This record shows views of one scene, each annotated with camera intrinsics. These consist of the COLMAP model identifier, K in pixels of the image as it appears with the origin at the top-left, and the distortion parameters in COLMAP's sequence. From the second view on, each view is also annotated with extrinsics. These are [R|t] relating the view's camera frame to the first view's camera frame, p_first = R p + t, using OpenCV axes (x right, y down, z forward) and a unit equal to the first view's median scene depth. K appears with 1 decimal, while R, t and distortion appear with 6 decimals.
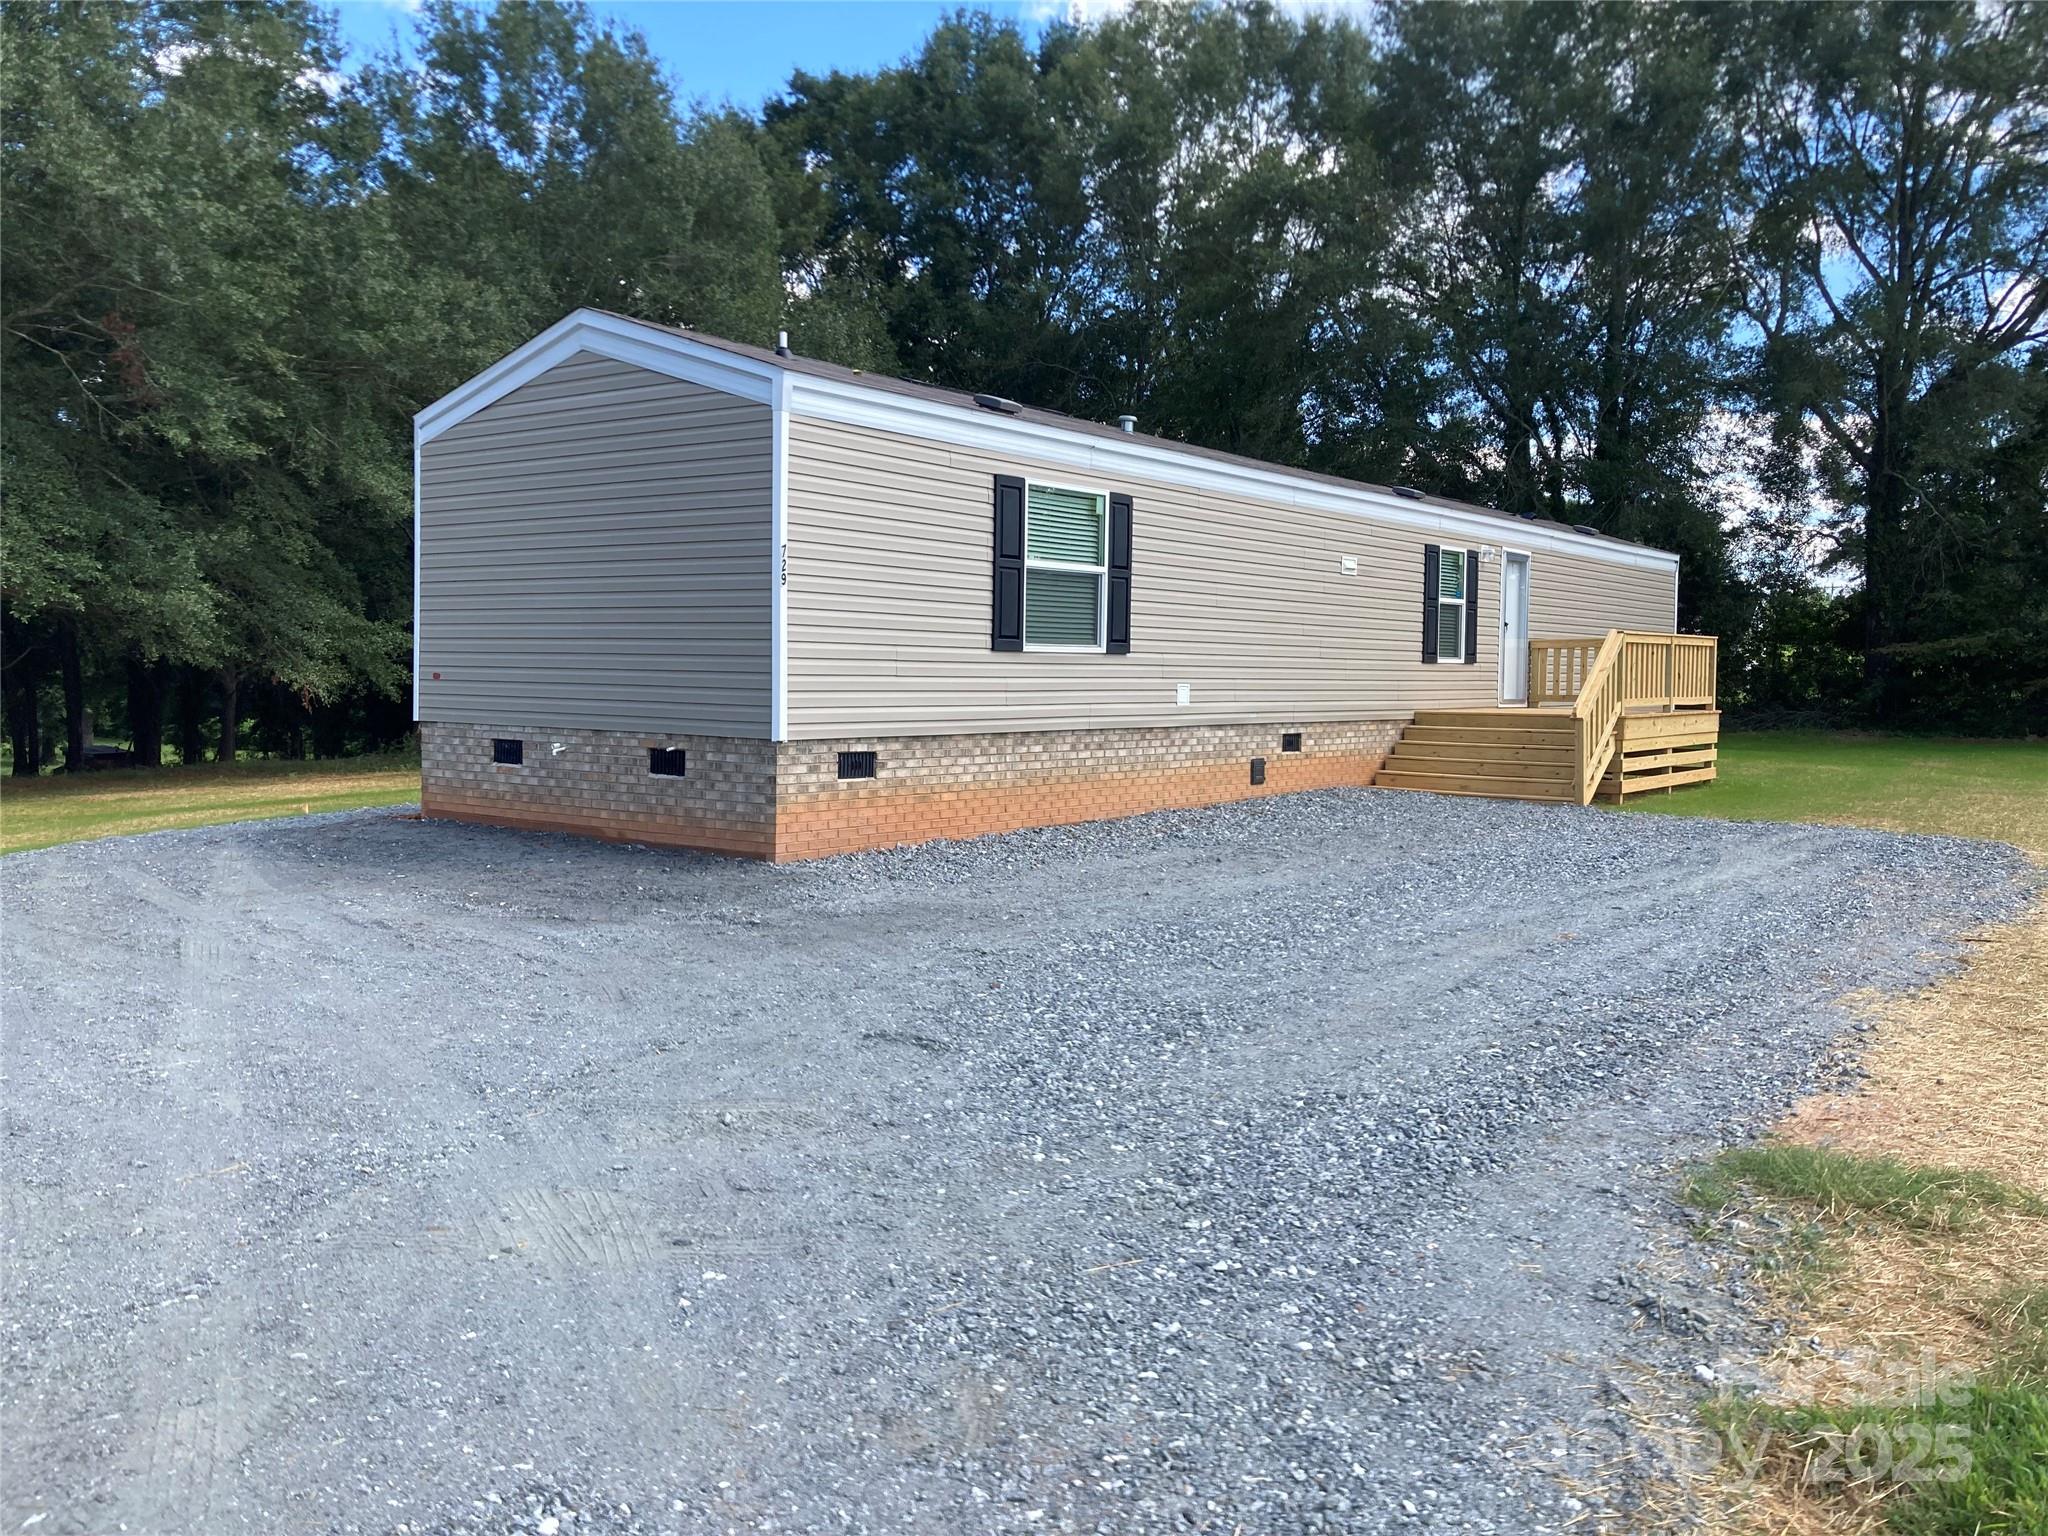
lens RADIAL K [[1652.1, 0, 1024.0], [0, 1652.1, 768.0], [0, 0, 1]] dist [0.038574, -0.001681]
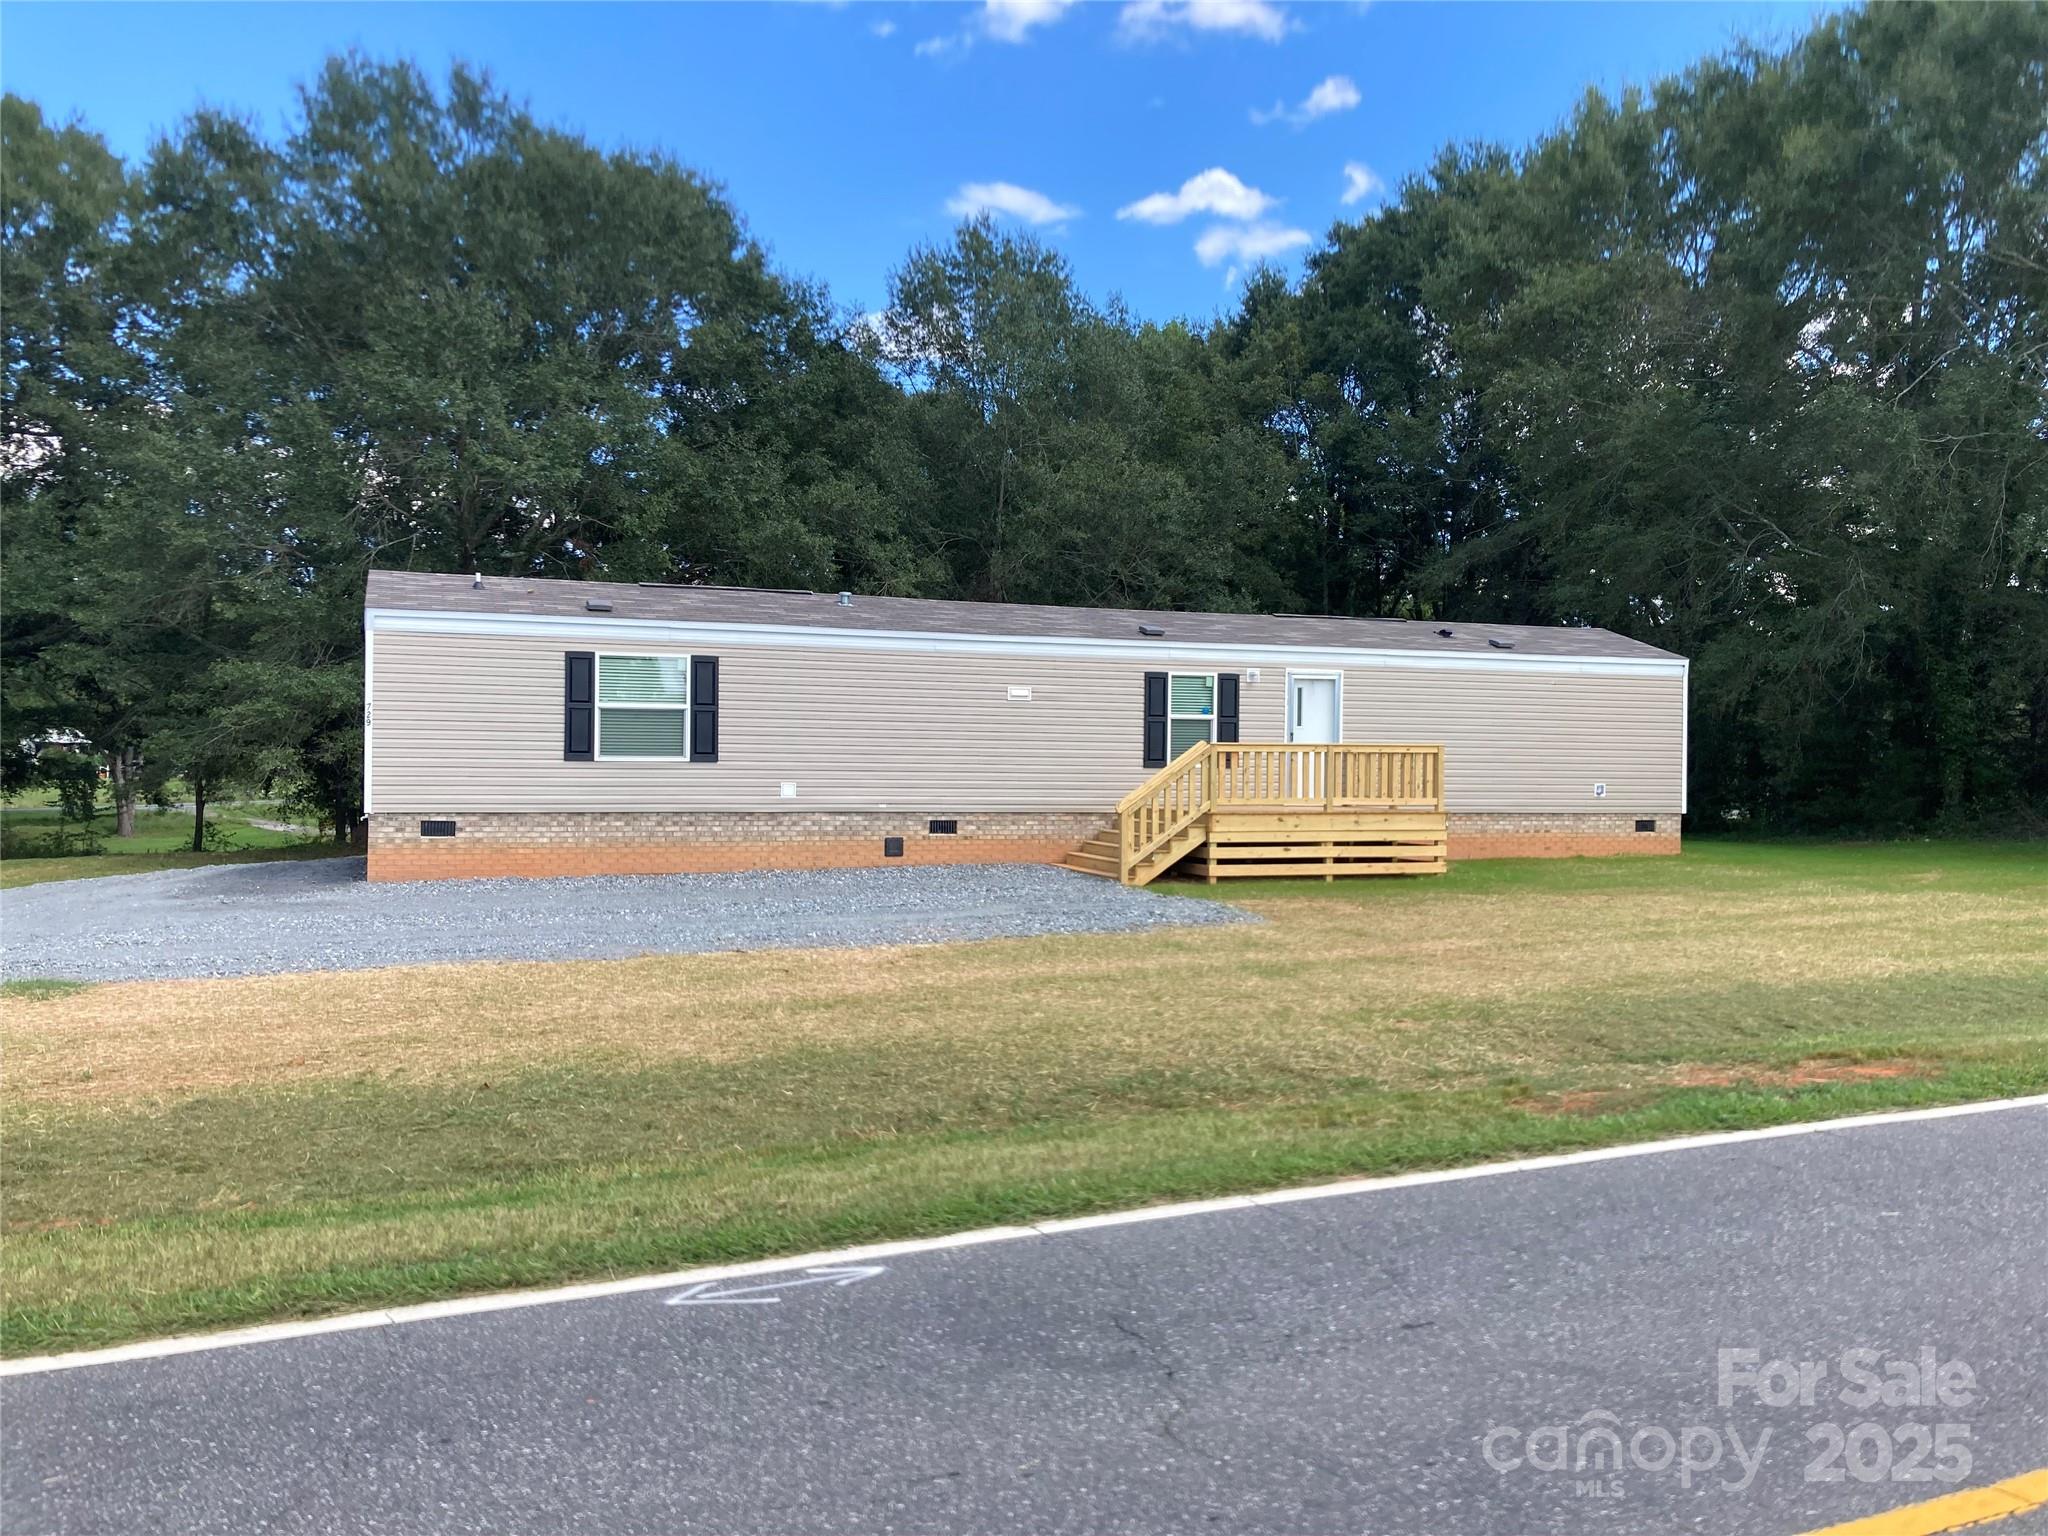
lens RADIAL K [[1652.1, 0, 1024.0], [0, 1652.1, 768.0], [0, 0, 1]] dist [0.038574, -0.001681]
pose [[0.865696, 0.004610, -0.500549, 1.049386], [-0.032583, 0.998356, -0.047158, -0.002634], [0.499509, 0.057134, 0.864423, -0.144777]]
